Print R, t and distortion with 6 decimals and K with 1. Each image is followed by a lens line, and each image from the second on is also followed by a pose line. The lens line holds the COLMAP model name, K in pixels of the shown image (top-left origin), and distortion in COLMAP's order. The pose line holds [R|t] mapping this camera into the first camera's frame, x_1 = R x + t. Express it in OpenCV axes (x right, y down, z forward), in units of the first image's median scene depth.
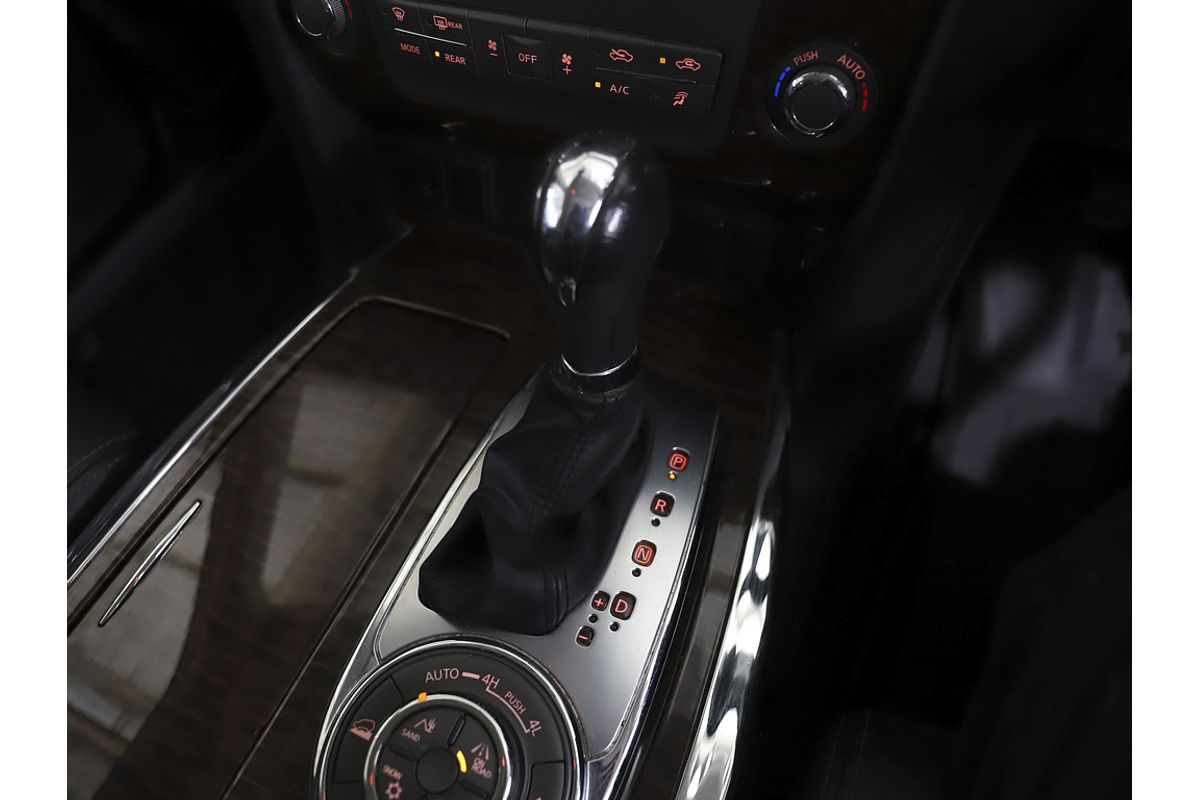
lens RADIAL K [[820.2, 0, 605.6], [0, 820.2, 401.8], [0, 0, 1]] dist [-0.085729, 0.001770]
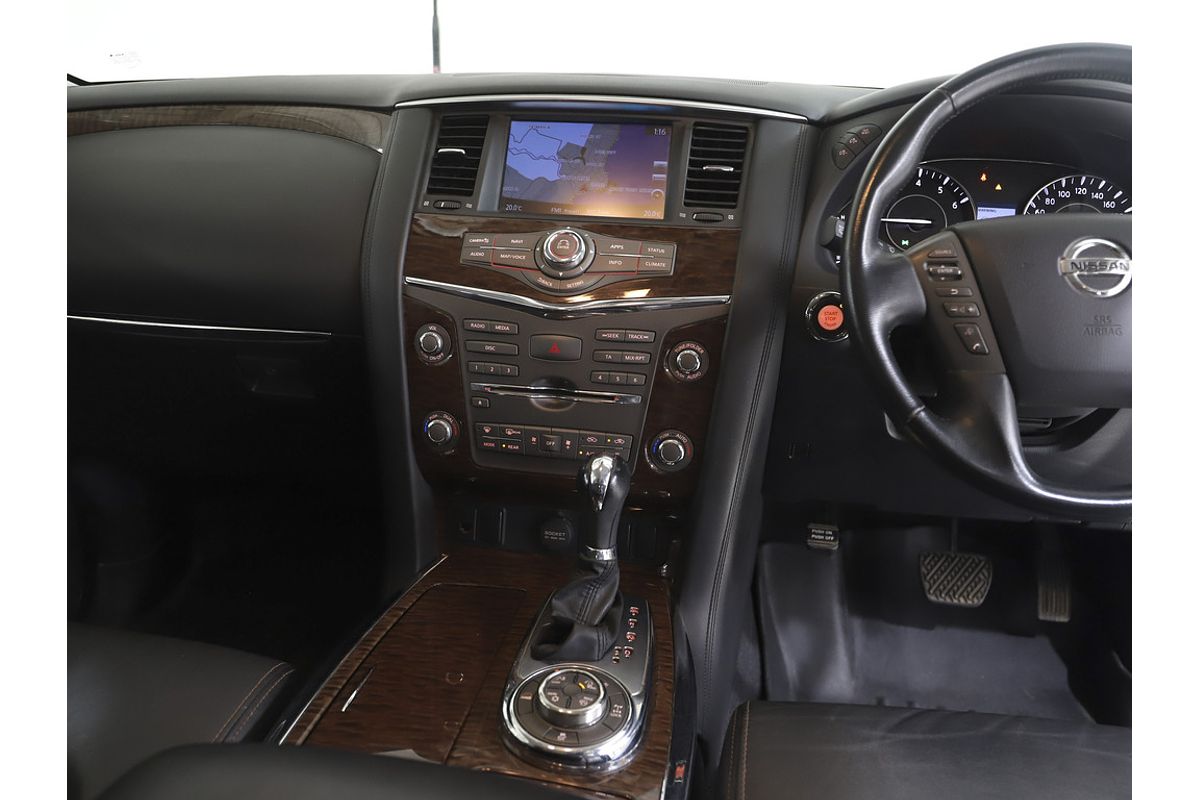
lens RADIAL K [[990.7, 0, 600.0], [0, 990.7, 400.0], [0, 0, 1]] dist [-0.077797, 0.082197]
pose [[0.964783, 0.005933, 0.262981, -0.815676], [0.147556, 0.815434, -0.559728, 1.272044], [-0.217764, 0.578820, 0.785841, -1.587273]]
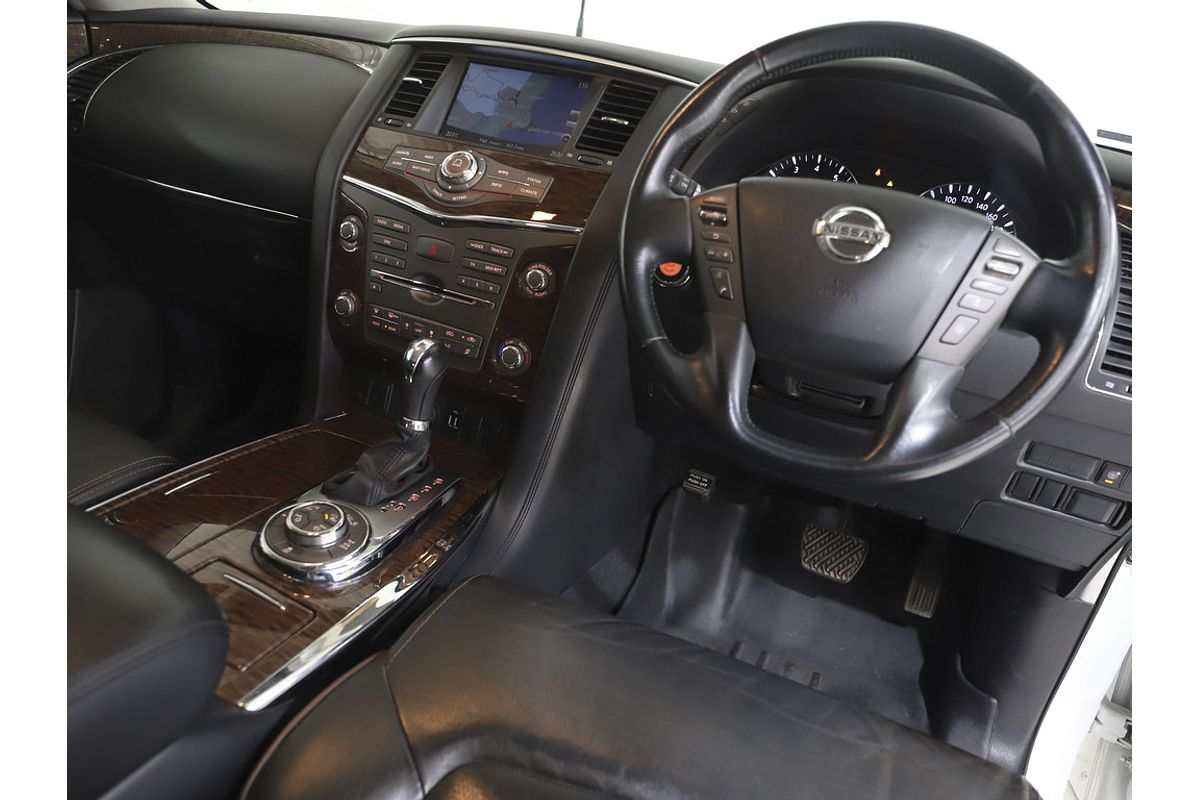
lens RADIAL K [[820.2, 0, 605.6], [0, 820.2, 401.8], [0, 0, 1]] dist [-0.085729, 0.001770]
pose [[0.976070, 0.203622, 0.076323, 0.416418], [-0.131441, 0.832059, -0.538889, 1.363909], [-0.173235, 0.515961, 0.838912, -1.521030]]
